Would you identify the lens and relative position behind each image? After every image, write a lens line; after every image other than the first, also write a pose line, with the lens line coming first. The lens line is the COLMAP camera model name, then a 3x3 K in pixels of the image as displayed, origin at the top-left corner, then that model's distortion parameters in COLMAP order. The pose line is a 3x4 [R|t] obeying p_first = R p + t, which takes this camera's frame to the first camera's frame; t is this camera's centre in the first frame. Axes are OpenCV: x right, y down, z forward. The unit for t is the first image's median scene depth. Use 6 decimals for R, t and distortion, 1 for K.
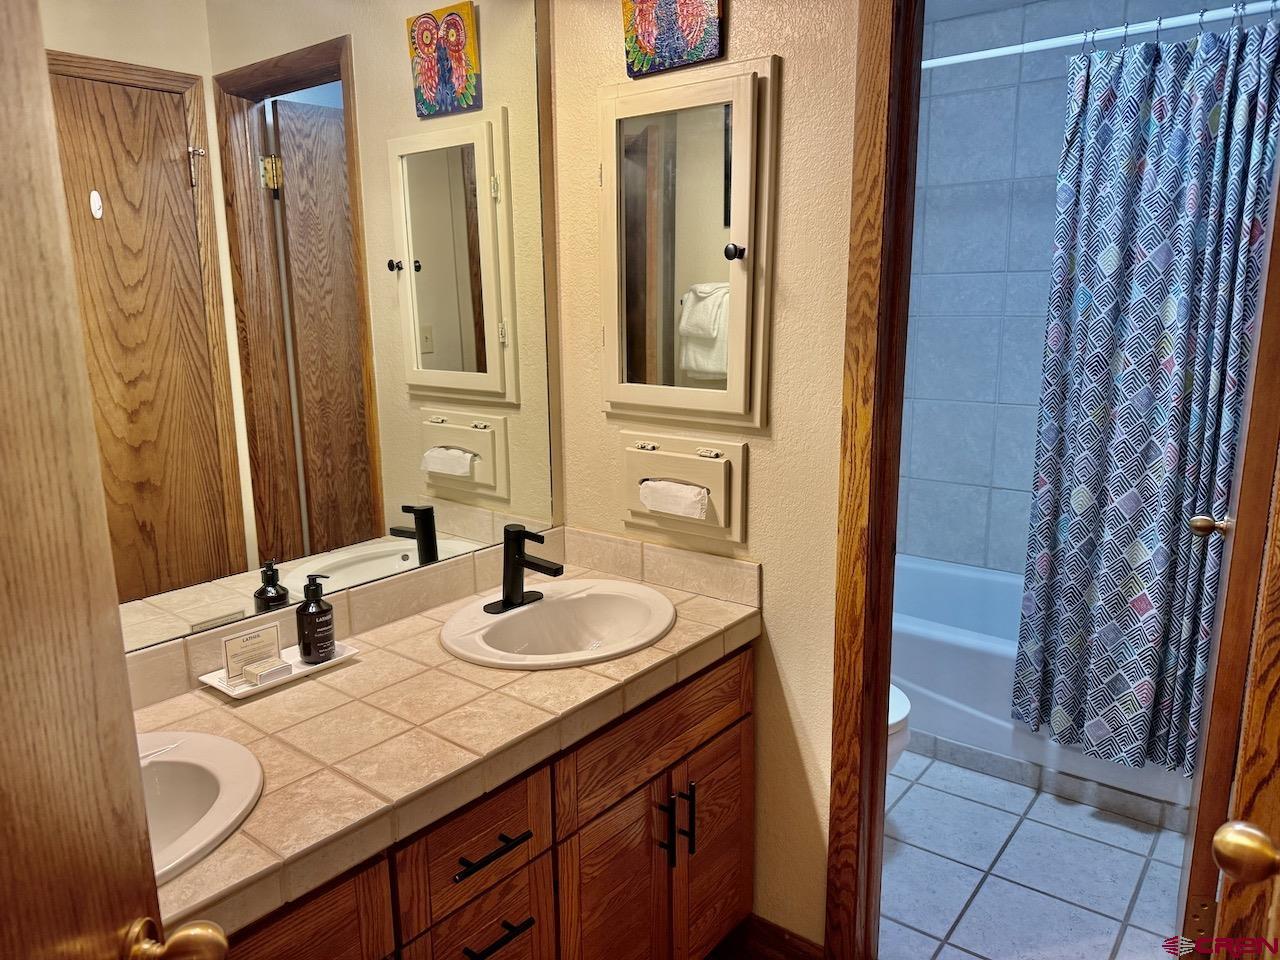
lens RADIAL K [[886.2, 0, 640.0], [0, 886.2, 480.0], [0, 0, 1]] dist [0.167501, -0.307912]
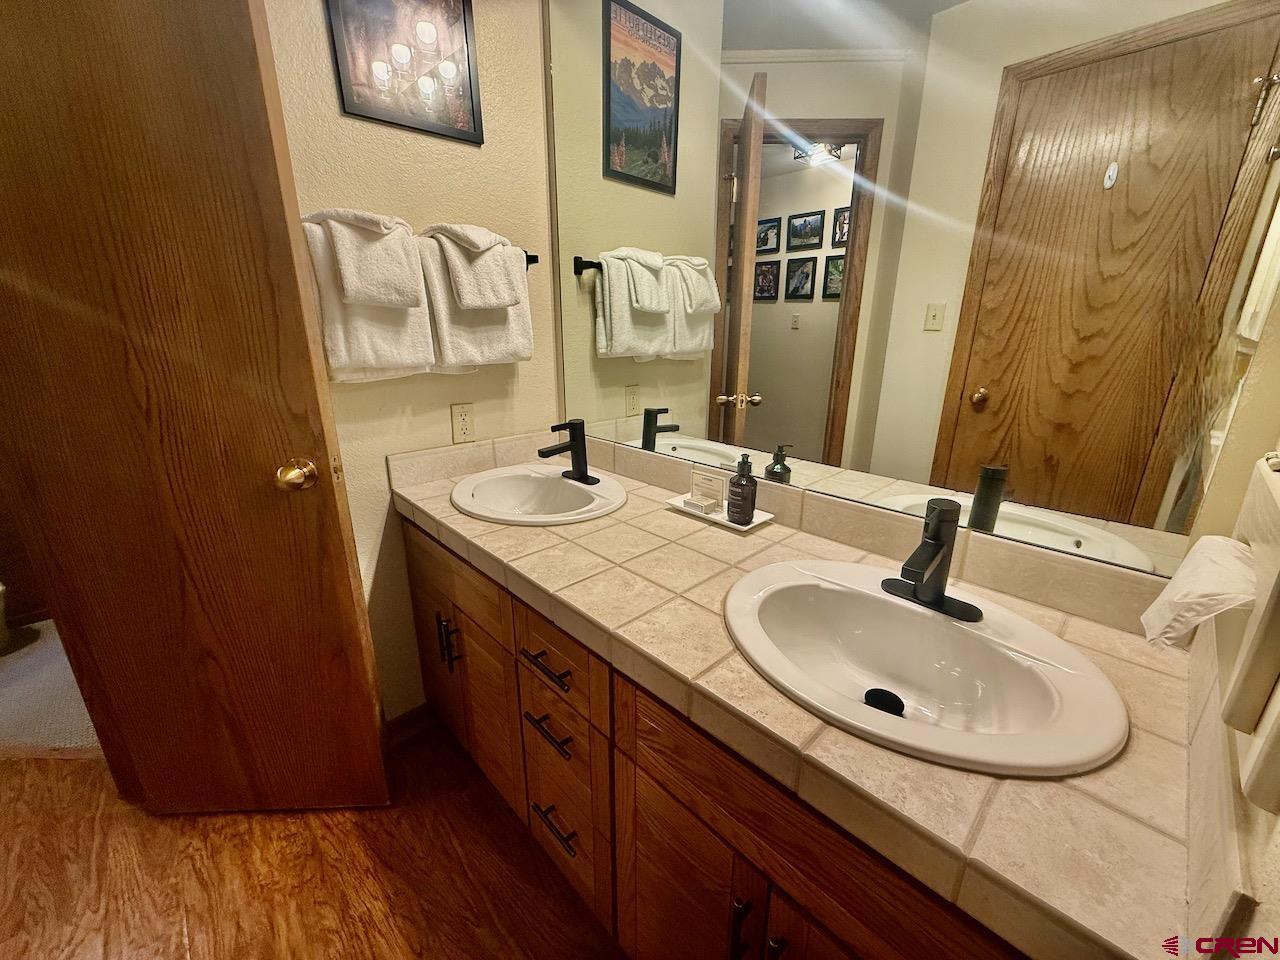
lens RADIAL K [[508.0, 0, 638.7], [0, 508.0, 481.3], [0, 0, 1]] dist [-0.000715, 0.000139]
pose [[-0.122877, 0.304348, -0.944602, 0.253057], [-0.202781, 0.924034, 0.324099, -0.044227], [0.971484, 0.231372, -0.051826, 0.703667]]
